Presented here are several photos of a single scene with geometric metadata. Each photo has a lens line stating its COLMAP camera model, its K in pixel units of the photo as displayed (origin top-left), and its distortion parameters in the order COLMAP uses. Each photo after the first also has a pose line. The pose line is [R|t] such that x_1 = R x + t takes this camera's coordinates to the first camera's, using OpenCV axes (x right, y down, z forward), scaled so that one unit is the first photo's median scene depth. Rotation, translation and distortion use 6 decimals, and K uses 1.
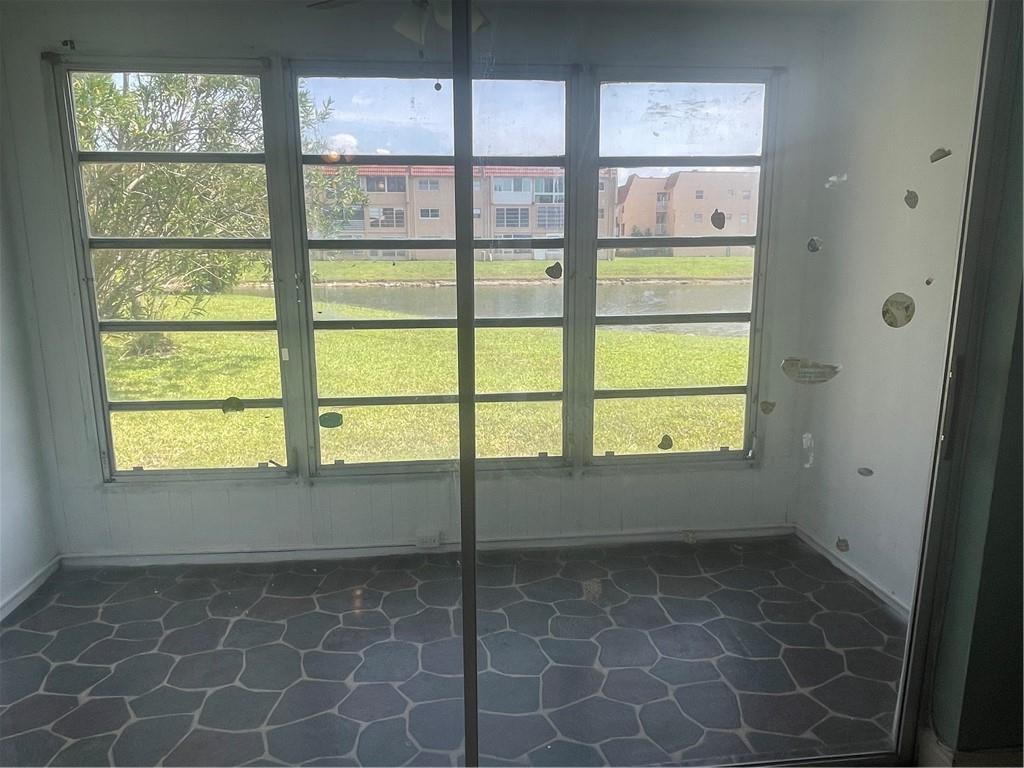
lens RADIAL K [[696.3, 0, 511.6], [0, 696.3, 383.4], [0, 0, 1]] dist [0.005300, -0.008159]
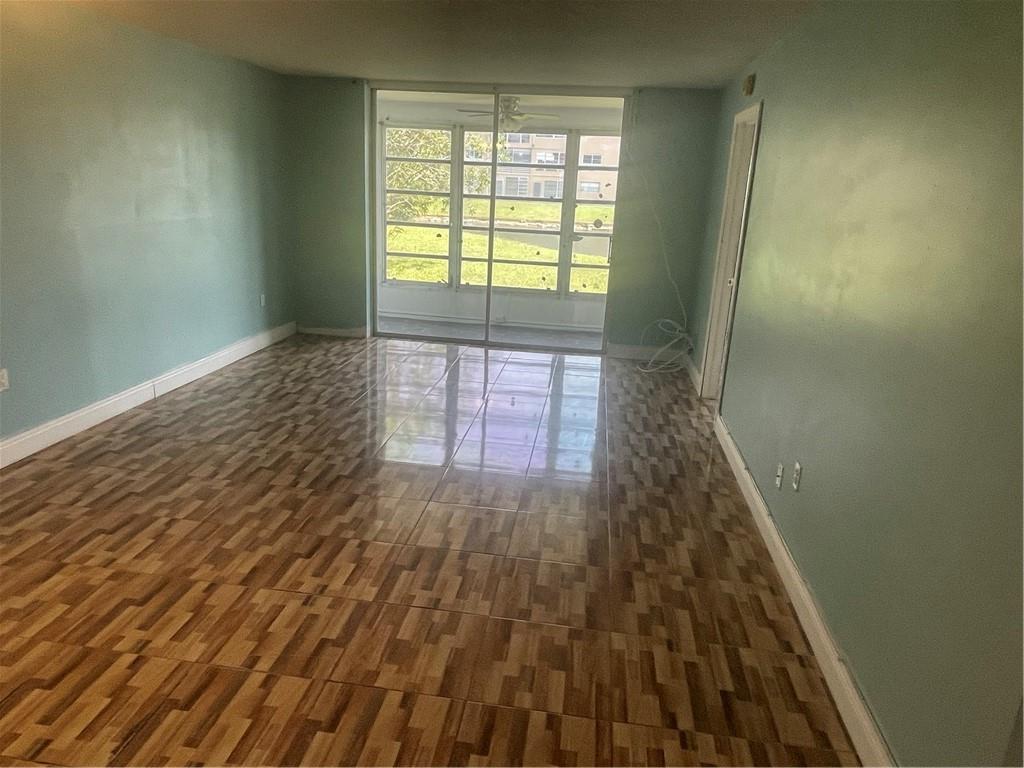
lens RADIAL K [[696.3, 0, 509.4], [0, 696.3, 386.2], [0, 0, 1]] dist [0.005300, -0.008159]
pose [[0.970635, 0.112964, -0.212383, 0.478586], [-0.095702, 0.991342, 0.089902, 0.239165], [0.220700, -0.066936, 0.973042, -1.450574]]
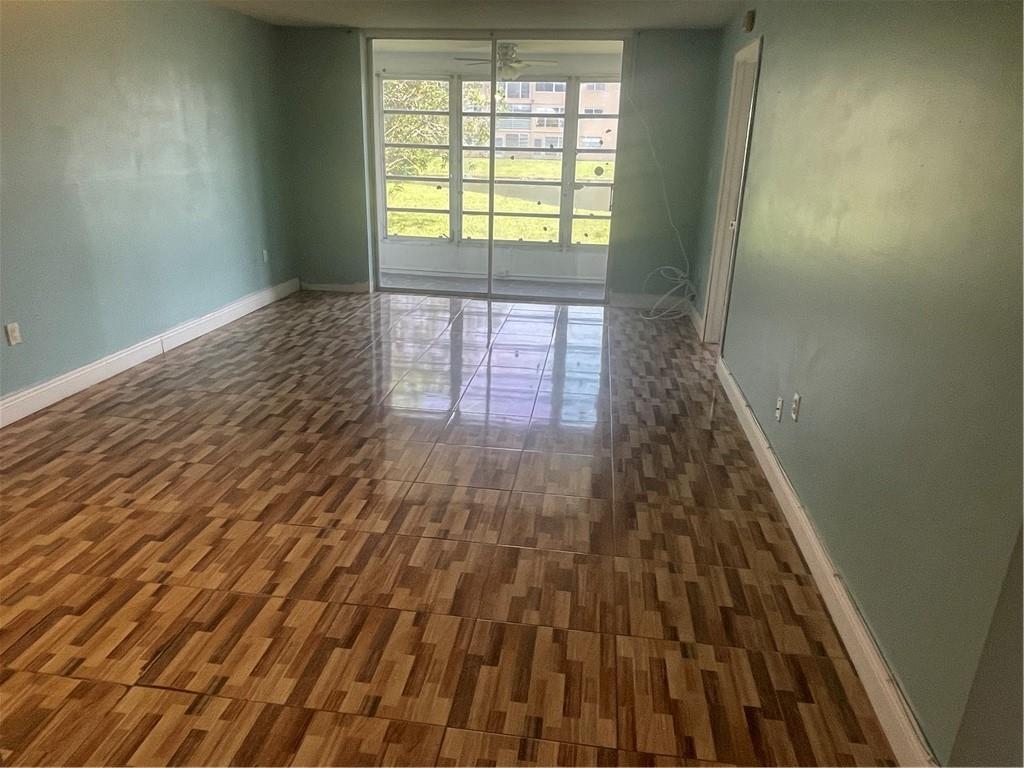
lens RADIAL K [[696.3, 0, 509.6], [0, 696.3, 382.2], [0, 0, 1]] dist [0.005300, -0.008159]
pose [[0.971484, 0.102770, -0.213675, 0.487519], [-0.073794, 0.987478, 0.139434, 0.266634], [0.225329, -0.119690, 0.966903, -1.468258]]
